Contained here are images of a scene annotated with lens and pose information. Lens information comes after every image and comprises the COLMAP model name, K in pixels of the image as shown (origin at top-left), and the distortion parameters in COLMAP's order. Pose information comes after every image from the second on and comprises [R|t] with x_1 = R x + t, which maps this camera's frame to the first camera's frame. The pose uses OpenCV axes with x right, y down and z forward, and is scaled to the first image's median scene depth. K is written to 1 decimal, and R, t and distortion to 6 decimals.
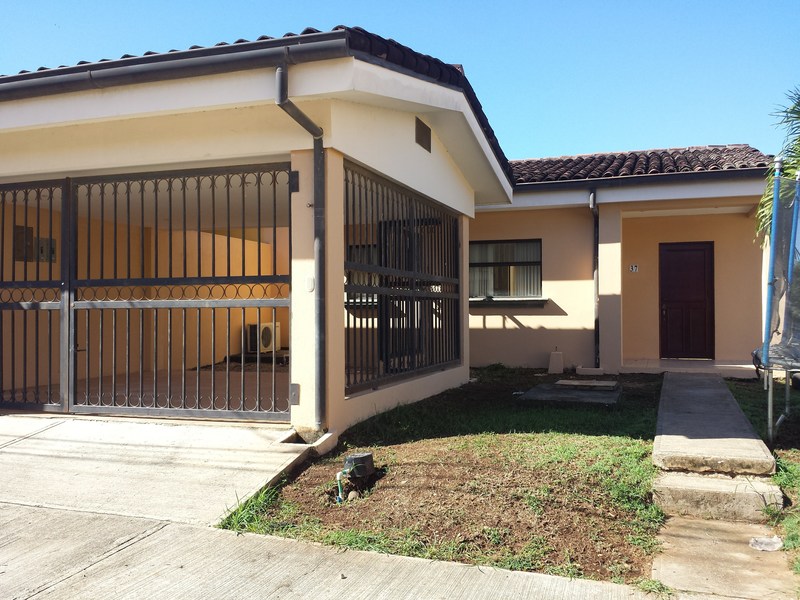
lens RADIAL K [[739.5, 0, 400.0], [0, 739.5, 300.0], [0, 0, 1]] dist [0.159189, -0.365148]
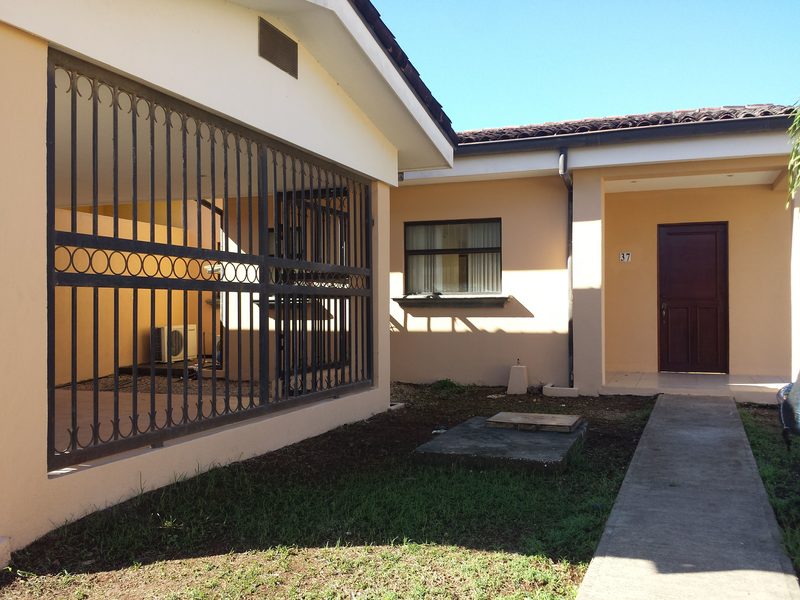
lens RADIAL K [[739.5, 0, 400.0], [0, 739.5, 300.0], [0, 0, 1]] dist [0.159189, -0.365148]
pose [[0.999626, -0.000597, -0.027358, 0.112803], [0.000741, 0.999986, 0.005273, -0.001414], [0.027355, -0.005291, 0.999612, 0.242187]]
